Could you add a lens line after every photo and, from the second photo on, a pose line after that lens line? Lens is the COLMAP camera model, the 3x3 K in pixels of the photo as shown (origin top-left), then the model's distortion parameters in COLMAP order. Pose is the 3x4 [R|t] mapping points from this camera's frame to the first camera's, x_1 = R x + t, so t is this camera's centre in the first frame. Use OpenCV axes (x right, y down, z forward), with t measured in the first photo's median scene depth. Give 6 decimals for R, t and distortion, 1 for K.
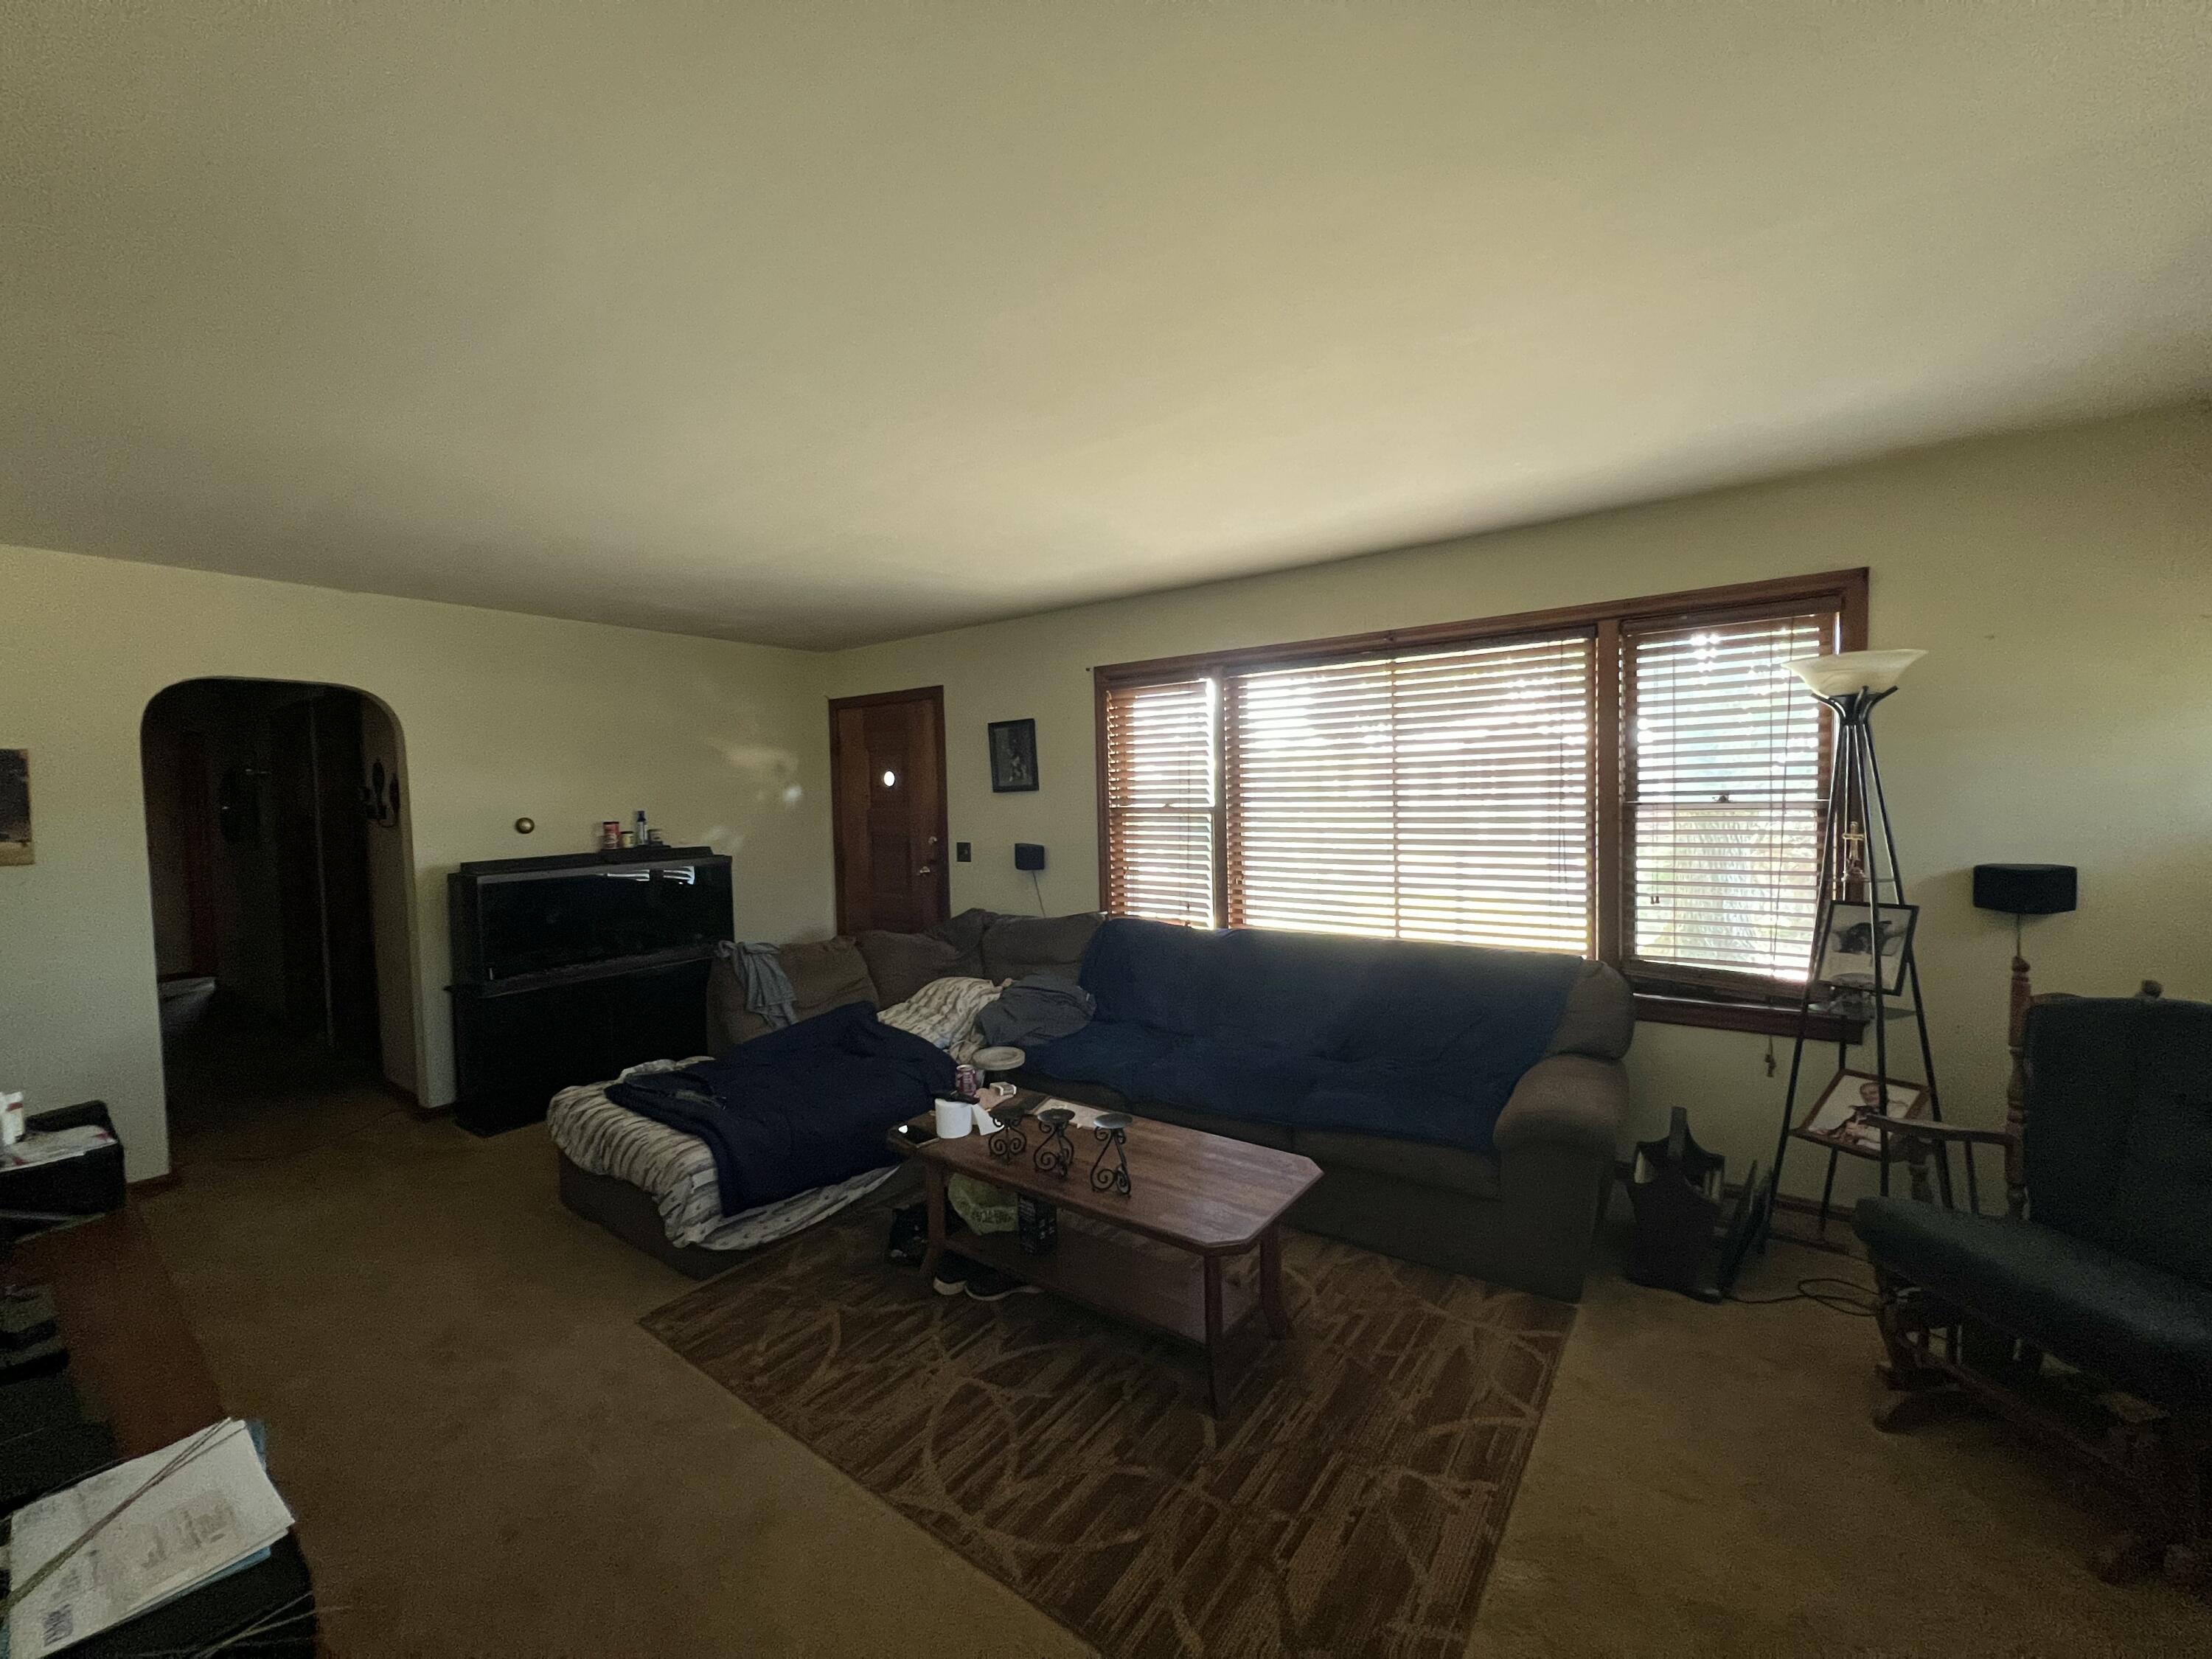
lens RADIAL K [[884.6, 0, 1121.4], [0, 884.6, 838.5], [0, 0, 1]] dist [0.000642, 0.000402]
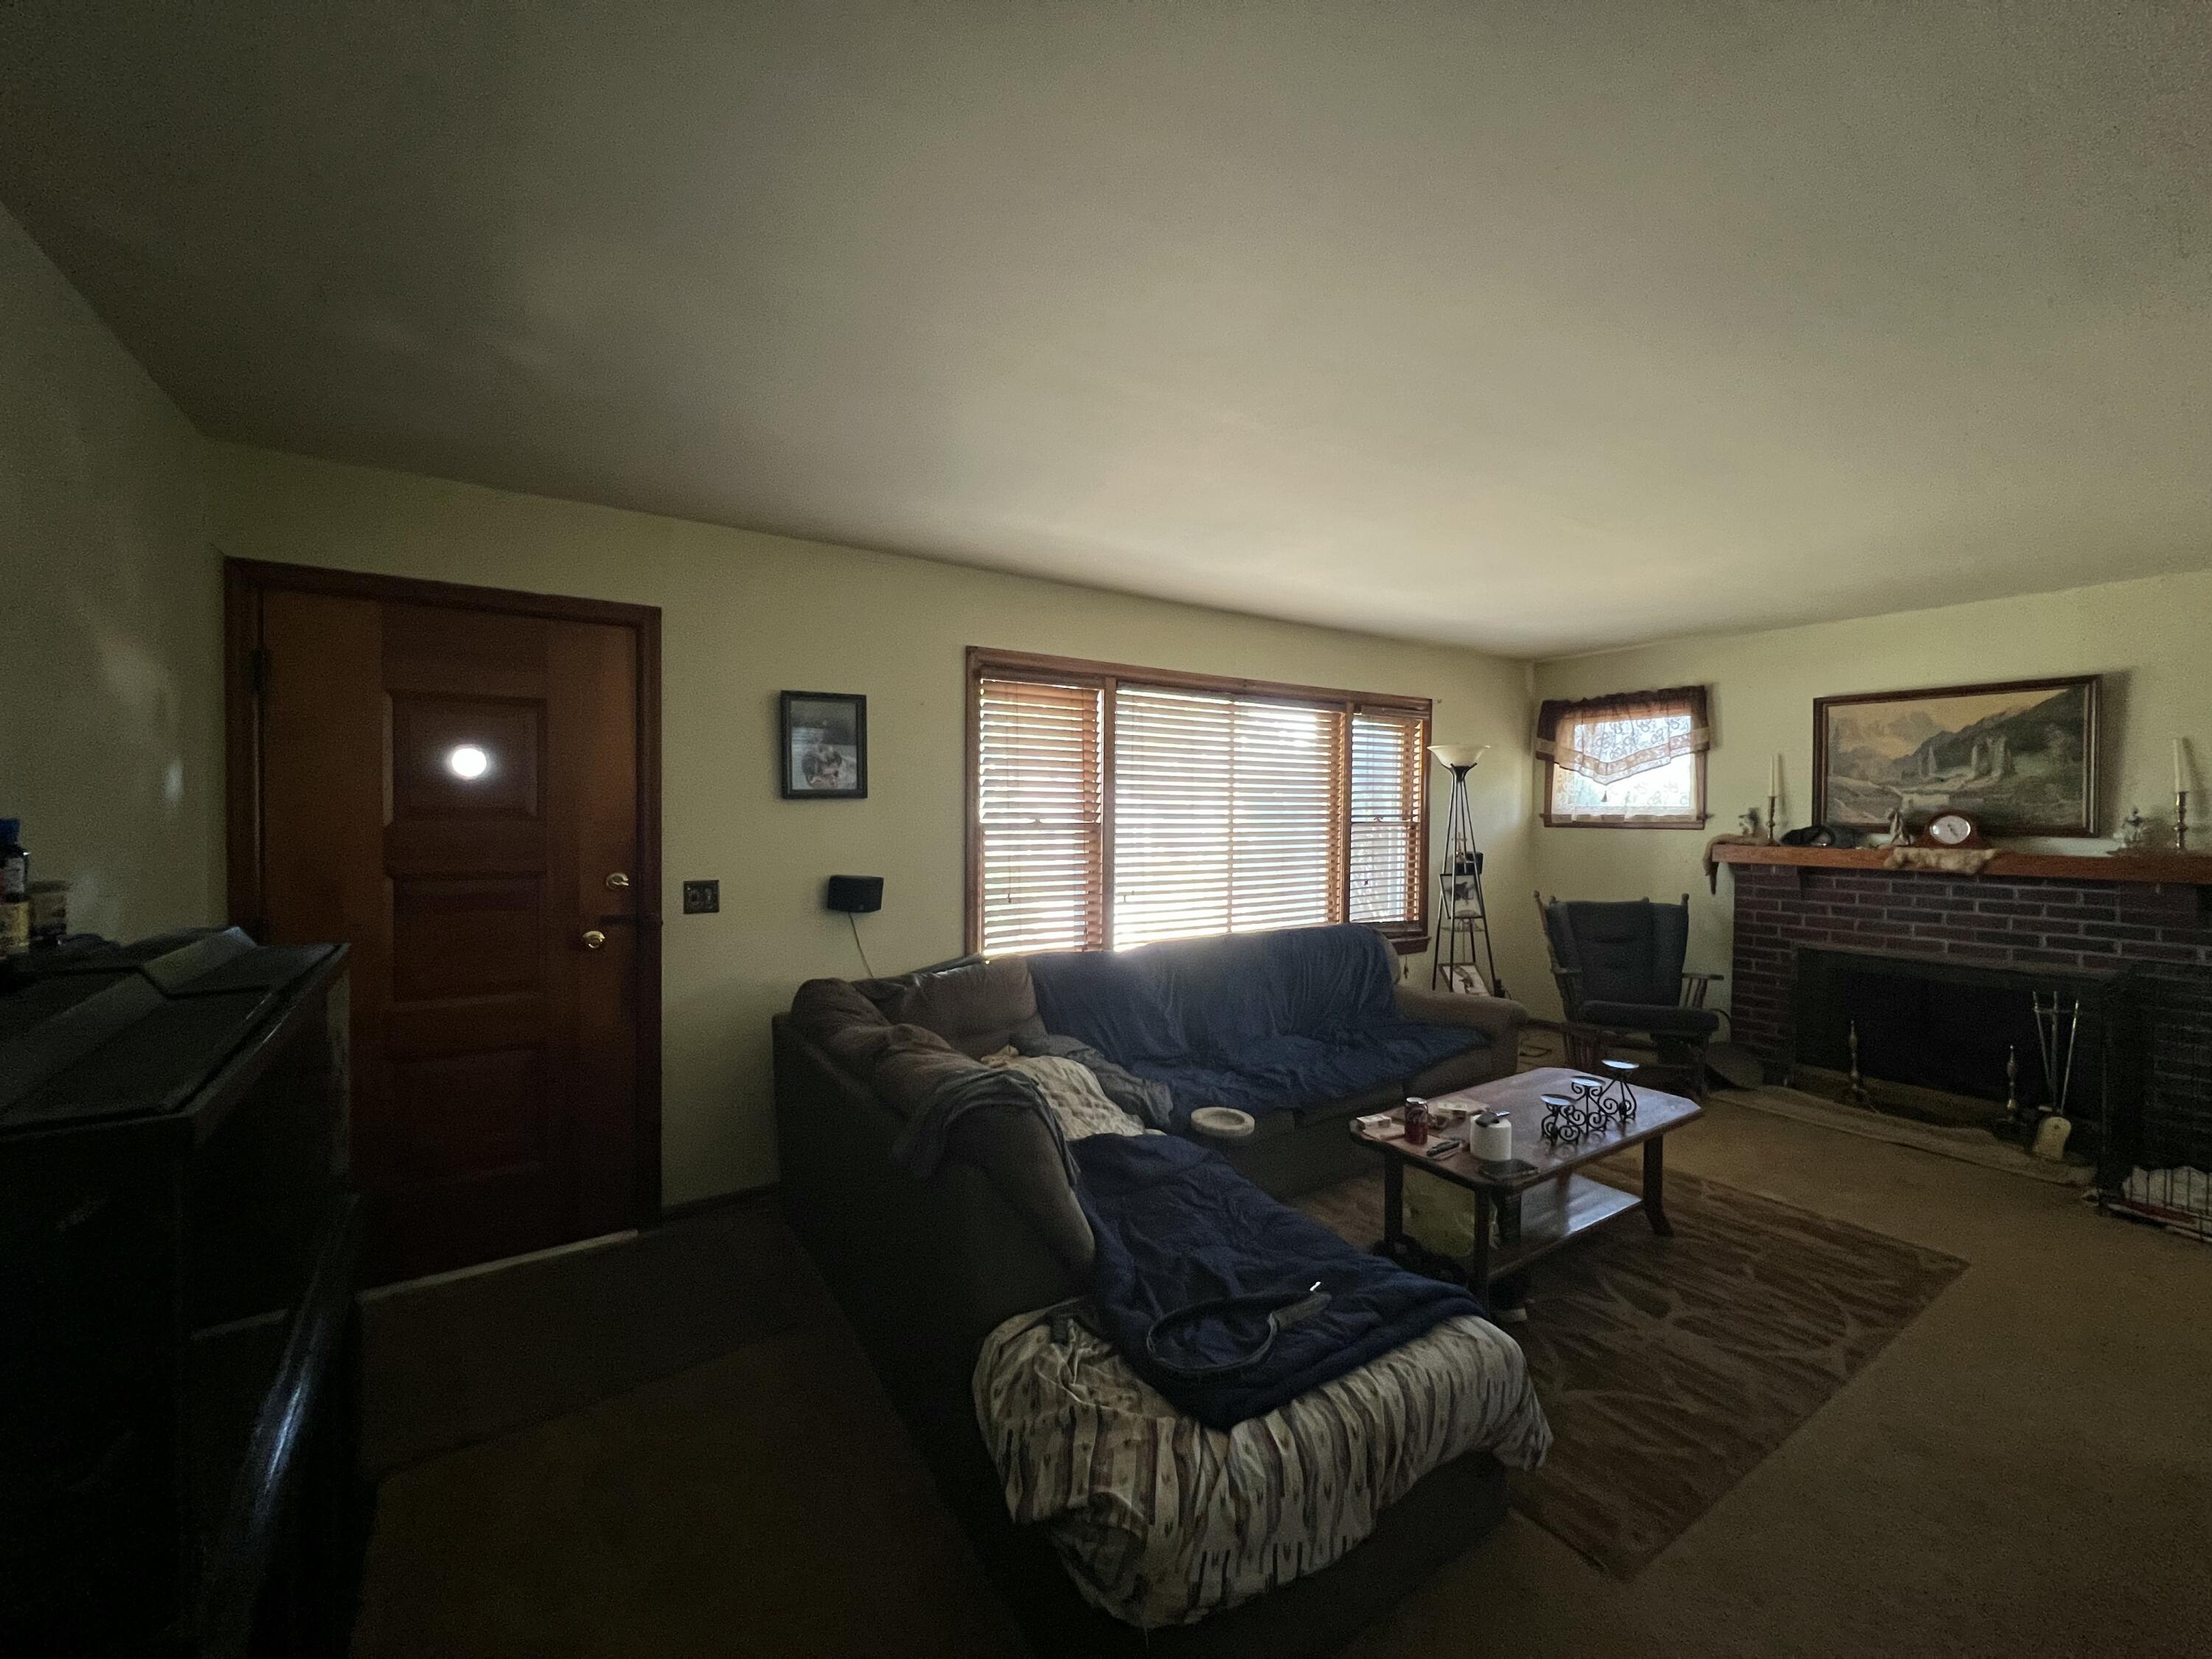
lens RADIAL K [[884.6, 0, 1115.6], [0, 884.6, 820.2], [0, 0, 1]] dist [0.000642, 0.000402]
pose [[0.352152, 0.003834, 0.935935, -0.775189], [0.027922, 0.999503, -0.014600, -0.024051], [-0.935526, 0.031274, 0.351870, 0.641968]]
